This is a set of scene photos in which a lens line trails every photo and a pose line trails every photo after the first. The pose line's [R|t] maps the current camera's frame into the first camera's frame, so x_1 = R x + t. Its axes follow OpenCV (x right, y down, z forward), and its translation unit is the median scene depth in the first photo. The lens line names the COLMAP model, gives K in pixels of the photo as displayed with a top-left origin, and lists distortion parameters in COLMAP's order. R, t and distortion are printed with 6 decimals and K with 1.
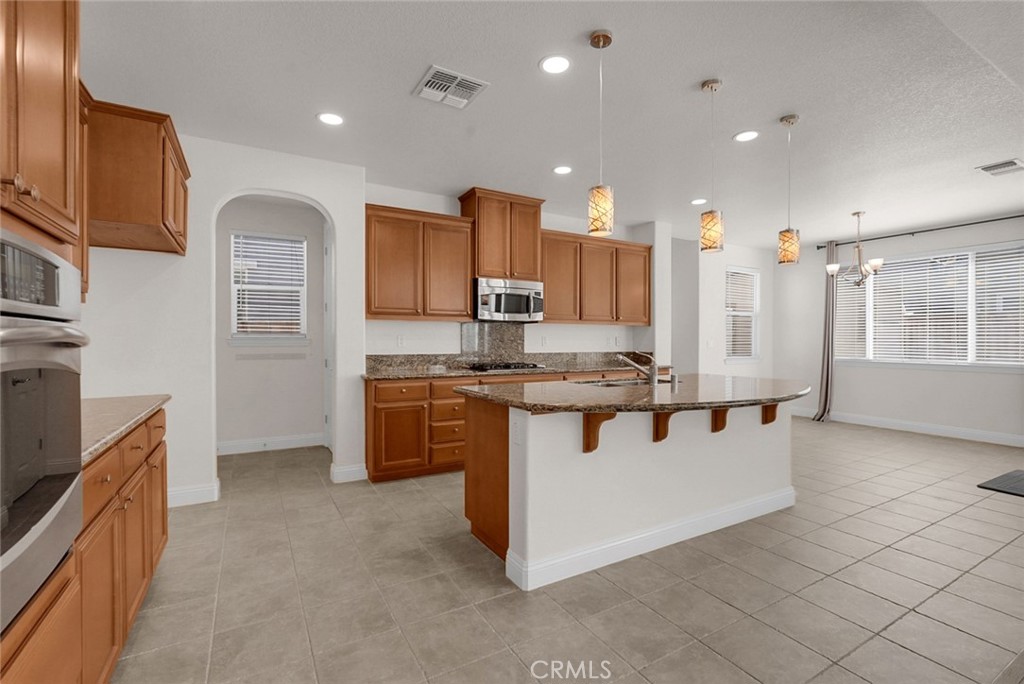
lens RADIAL K [[459.7, 0, 512.1], [0, 459.7, 345.2], [0, 0, 1]] dist [-0.003713, -0.000361]
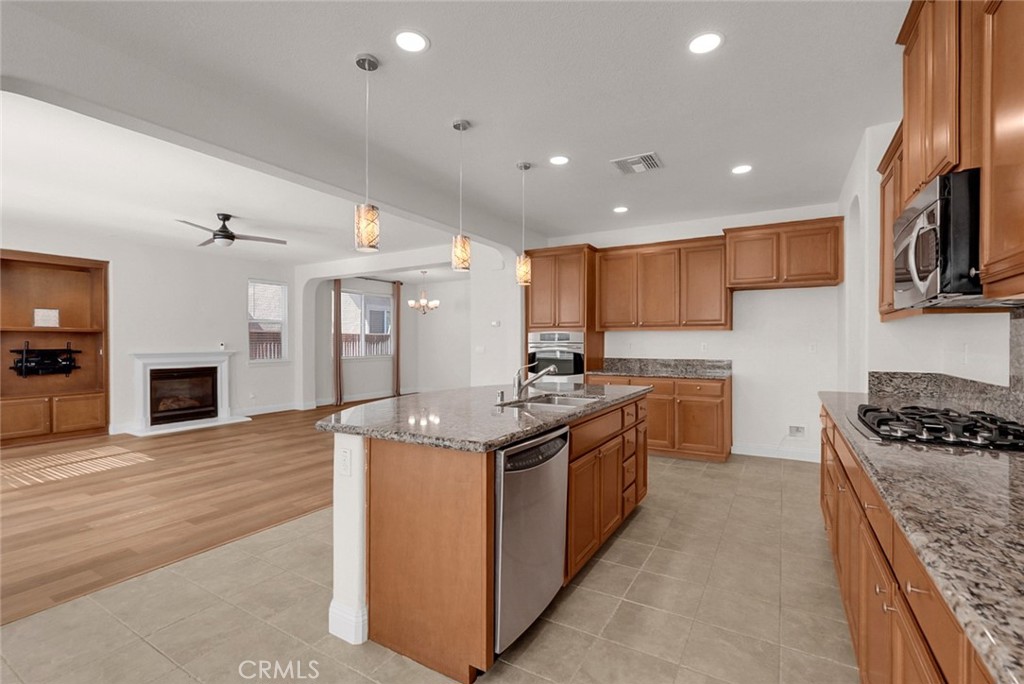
lens RADIAL K [[459.7, 0, 512.1], [0, 459.7, 345.2], [0, 0, 1]] dist [-0.003713, -0.000361]
pose [[-0.868900, -0.003937, -0.494972, 0.769602], [-0.010366, 0.999894, 0.010242, -0.023462], [0.494879, 0.014030, -0.868848, 1.807627]]
